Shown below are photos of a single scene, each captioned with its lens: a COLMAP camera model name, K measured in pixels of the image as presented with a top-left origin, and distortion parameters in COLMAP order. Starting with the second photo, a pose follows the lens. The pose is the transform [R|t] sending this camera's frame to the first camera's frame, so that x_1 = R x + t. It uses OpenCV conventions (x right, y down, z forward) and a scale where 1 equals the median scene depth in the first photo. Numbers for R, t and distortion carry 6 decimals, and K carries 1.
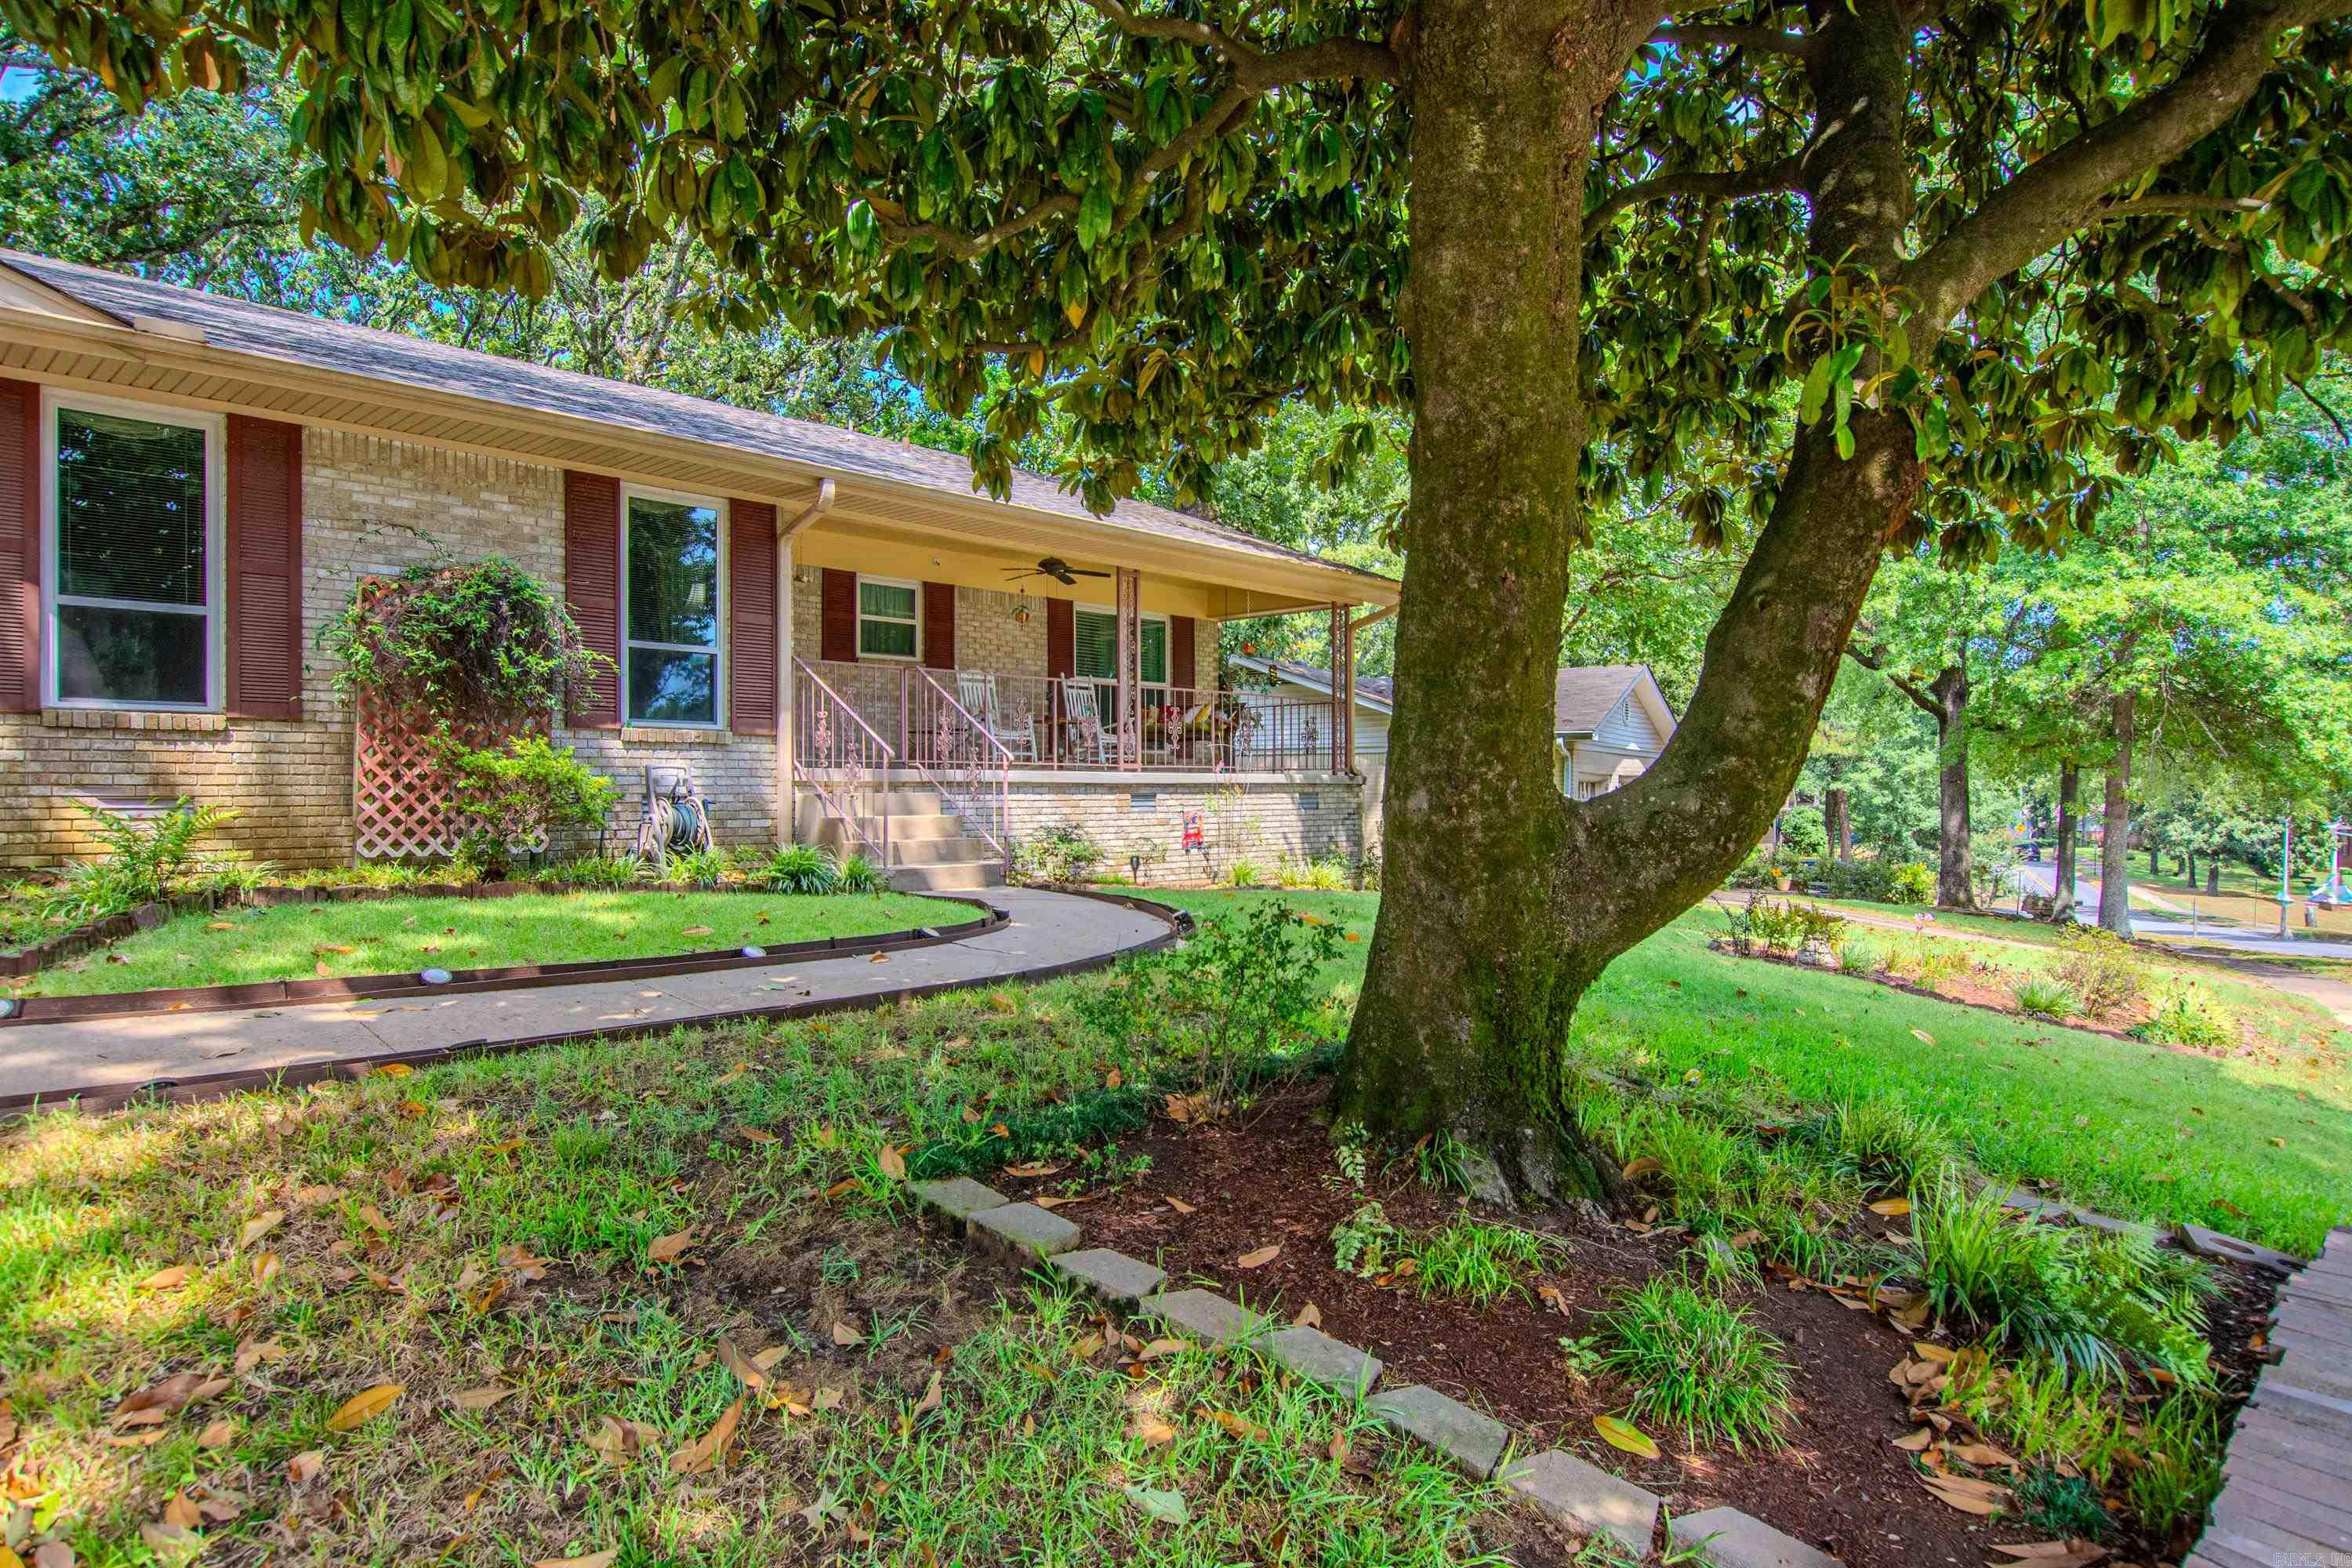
lens RADIAL K [[1362.0, 0, 1186.1], [0, 1362.0, 793.3], [0, 0, 1]] dist [-0.022356, 0.000113]
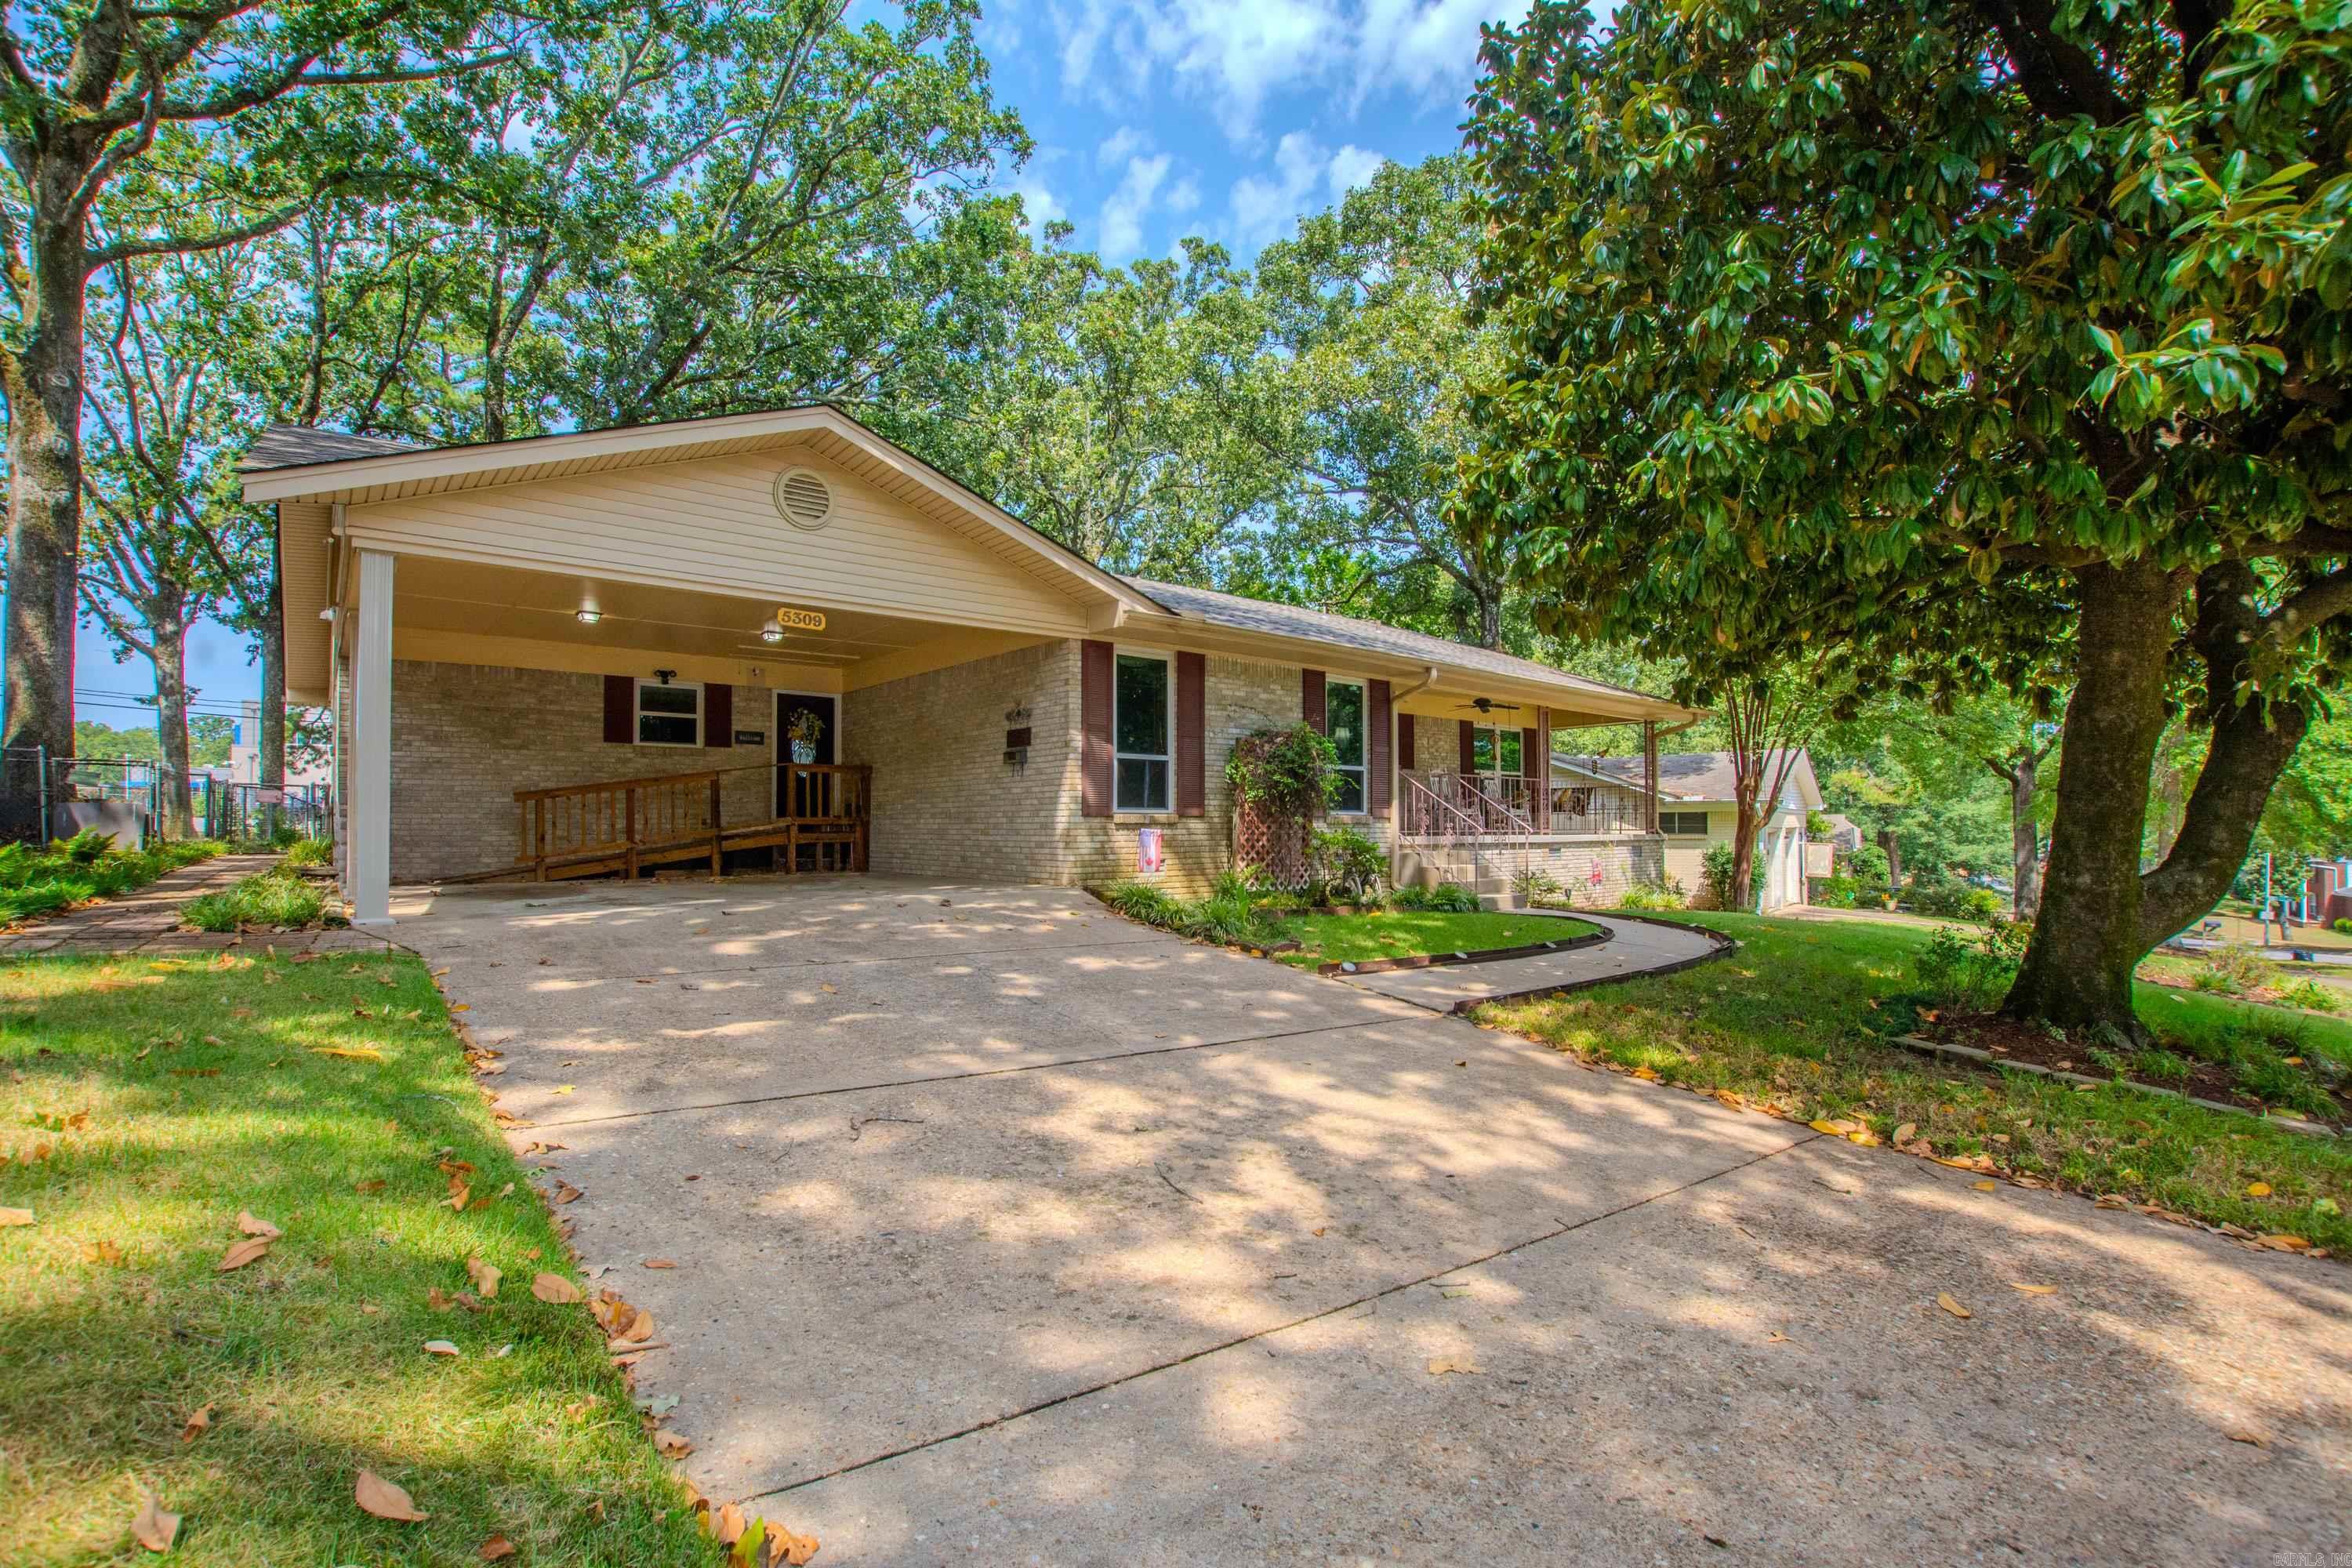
lens RADIAL K [[1043.5, 0, 1206.9], [0, 1043.5, 814.1], [0, 0, 1]] dist [-0.025665, 0.000334]
pose [[0.994076, -0.003263, -0.108635, -0.425584], [0.001488, 0.999864, -0.016422, -0.028835], [0.108673, 0.016163, 0.993946, -0.339144]]
